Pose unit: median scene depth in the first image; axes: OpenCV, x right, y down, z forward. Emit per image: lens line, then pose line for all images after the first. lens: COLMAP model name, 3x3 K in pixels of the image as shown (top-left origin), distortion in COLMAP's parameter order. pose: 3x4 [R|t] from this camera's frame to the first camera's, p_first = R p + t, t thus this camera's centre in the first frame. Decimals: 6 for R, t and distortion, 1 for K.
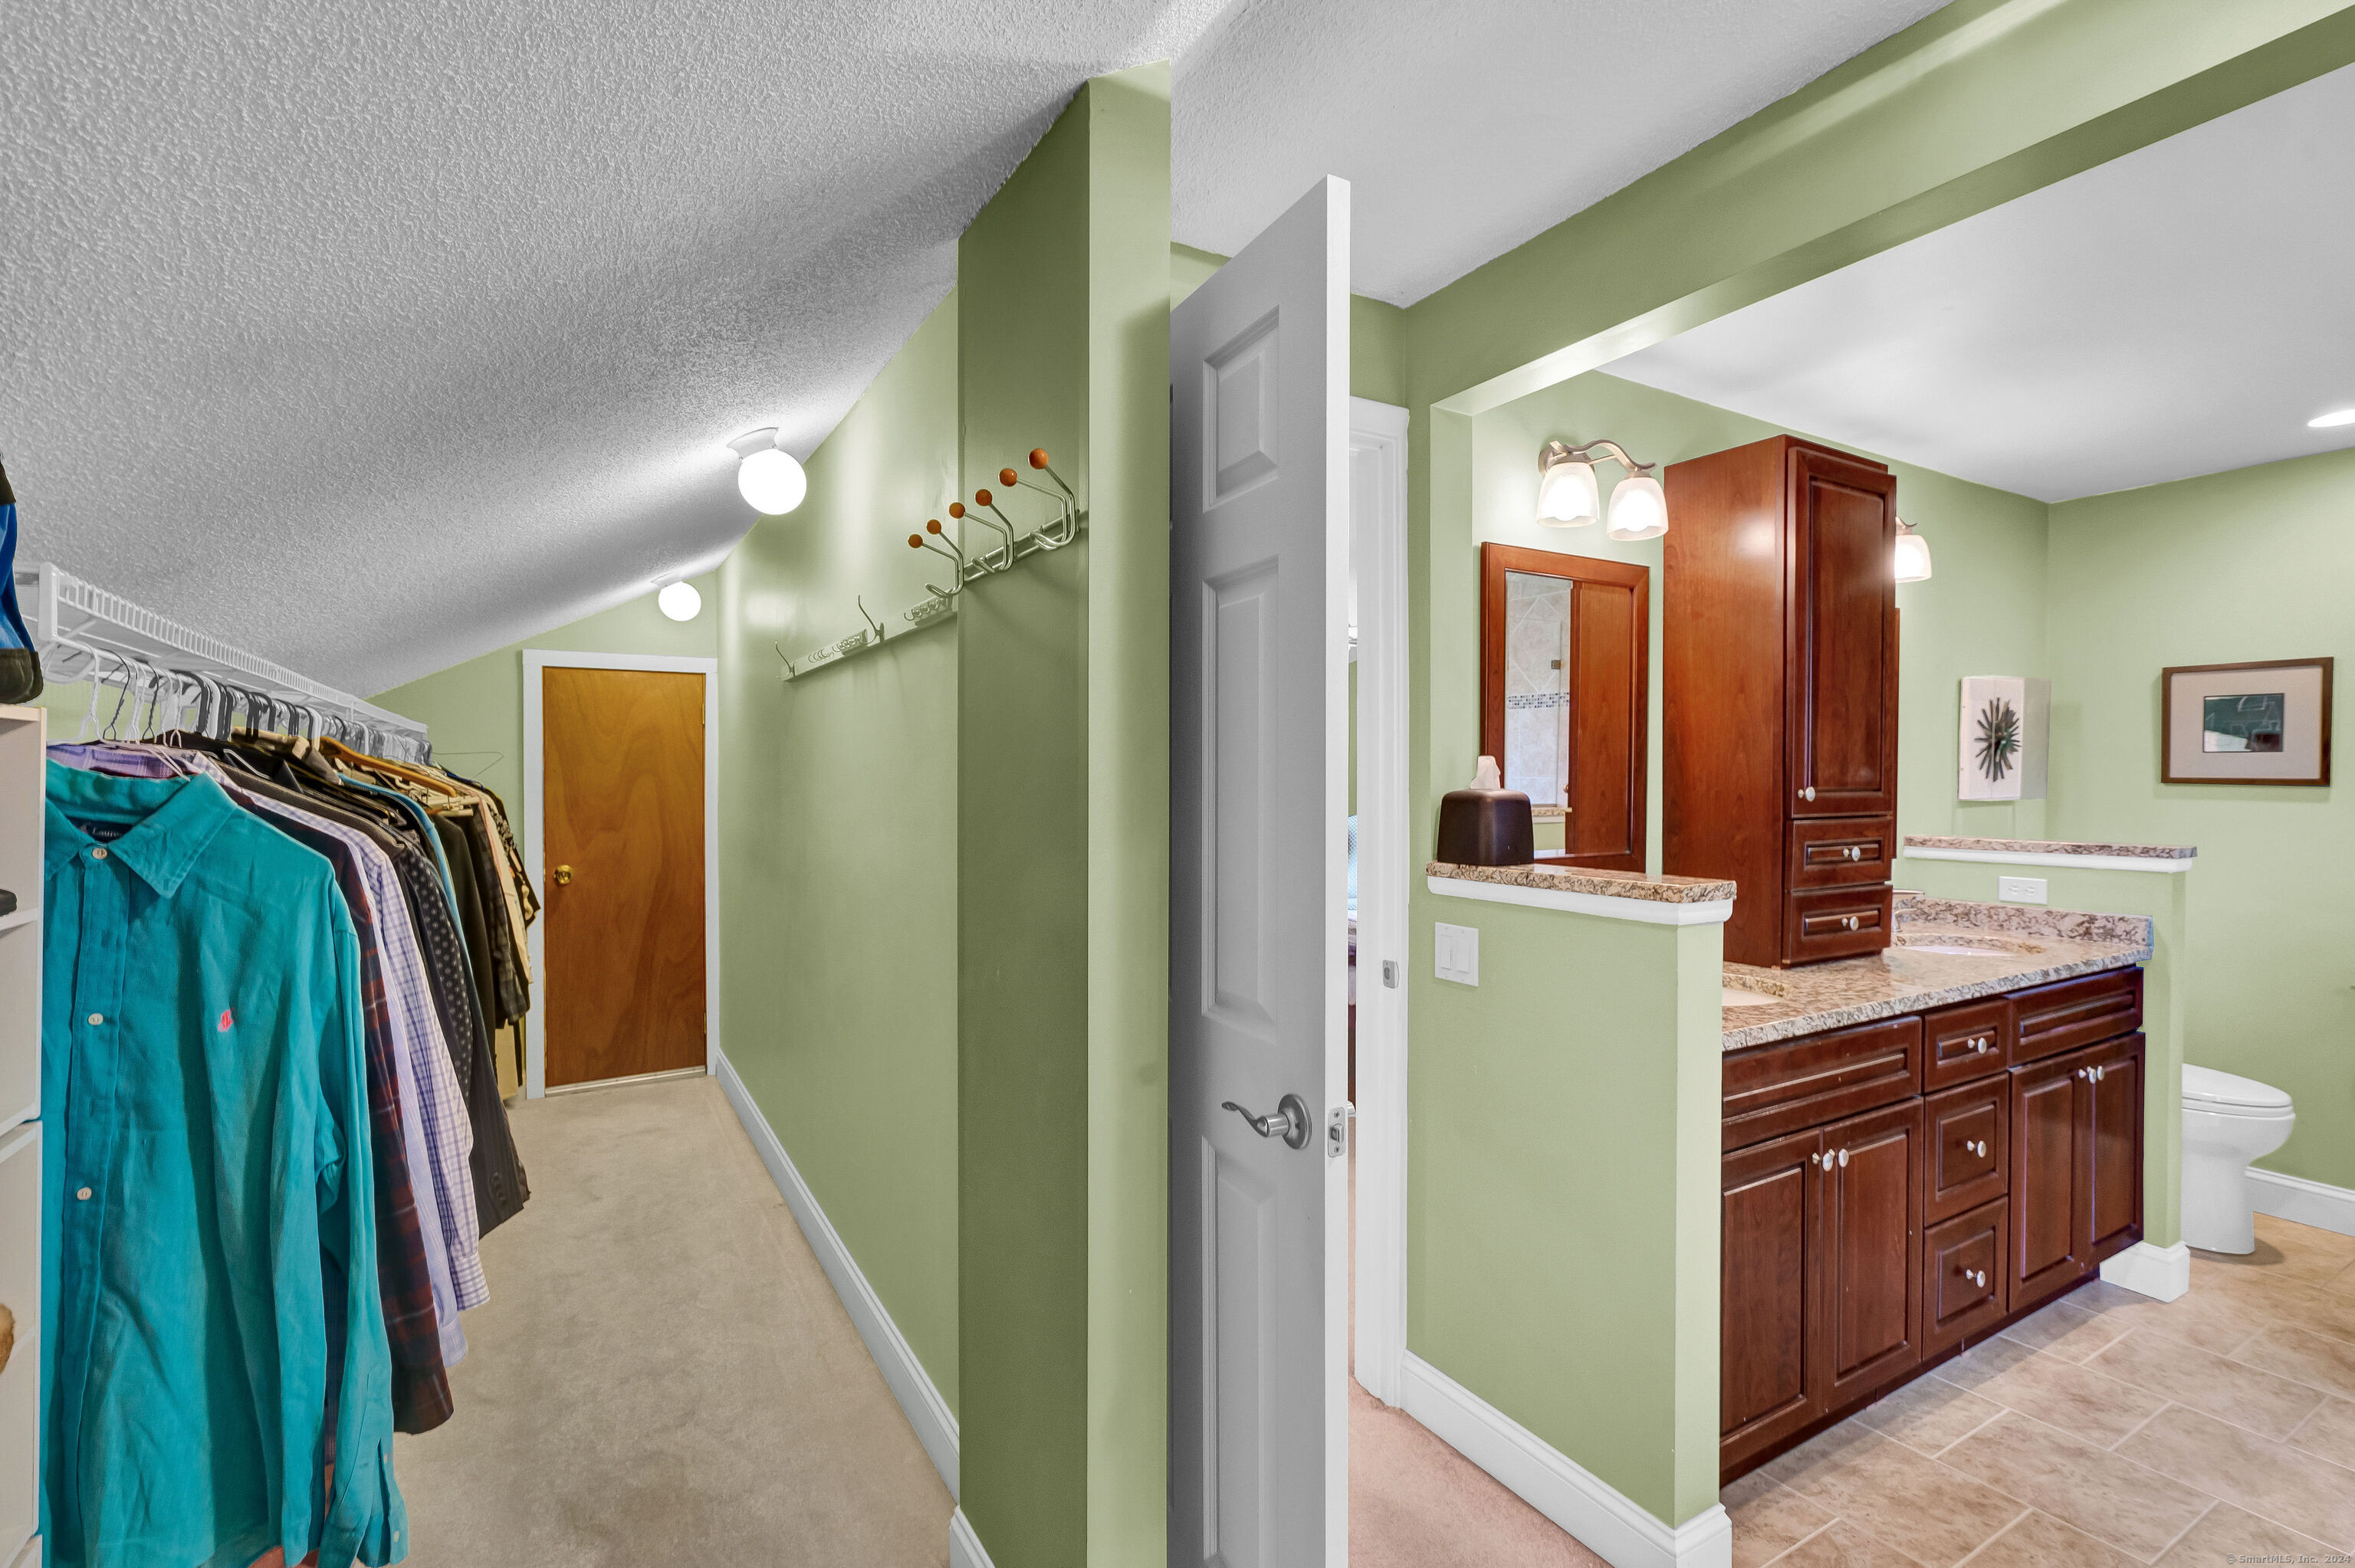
lens RADIAL K [[1077.5, 0, 1178.1], [0, 1077.5, 791.0], [0, 0, 1]] dist [-0.001727, 0.000676]
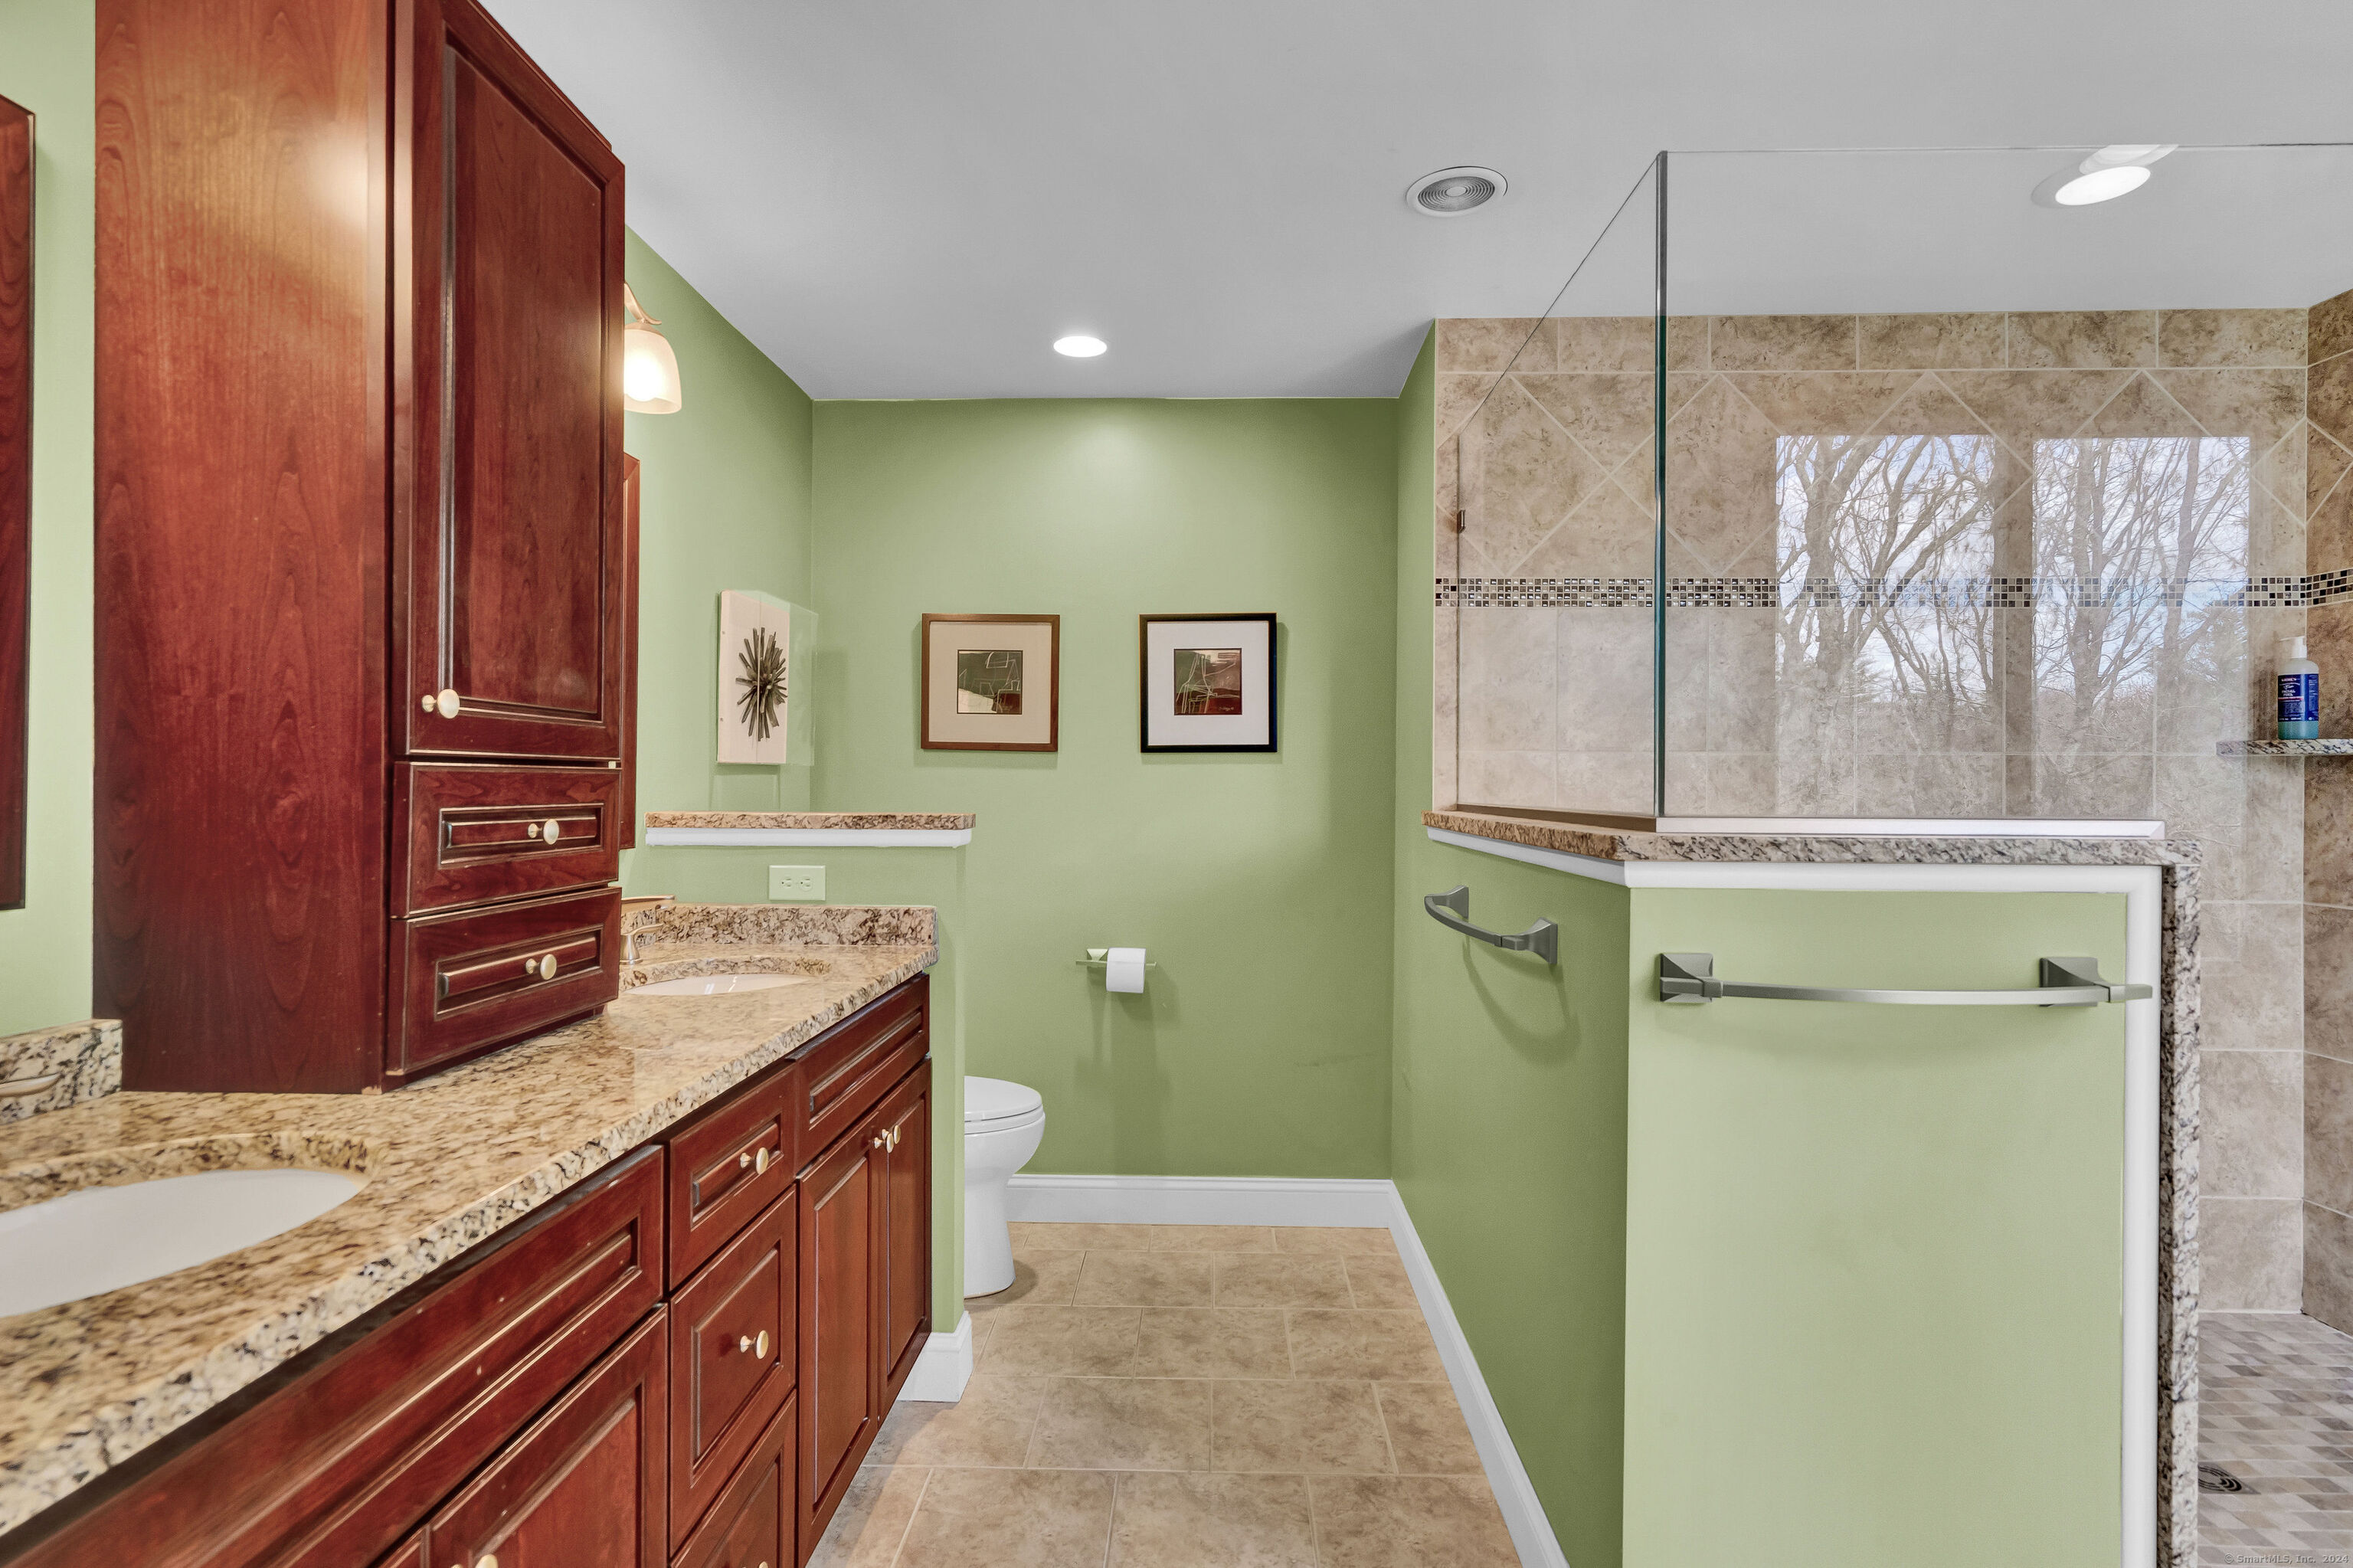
lens RADIAL K [[1196.9, 0, 1176.5], [0, 1196.9, 784.0], [0, 0, 1]] dist [-0.000777, 0.001421]
pose [[0.541906, 0.002295, 0.840436, 0.298520], [0.008235, 0.999934, -0.008040, 0.041037], [-0.840399, 0.011278, 0.541851, 0.420928]]
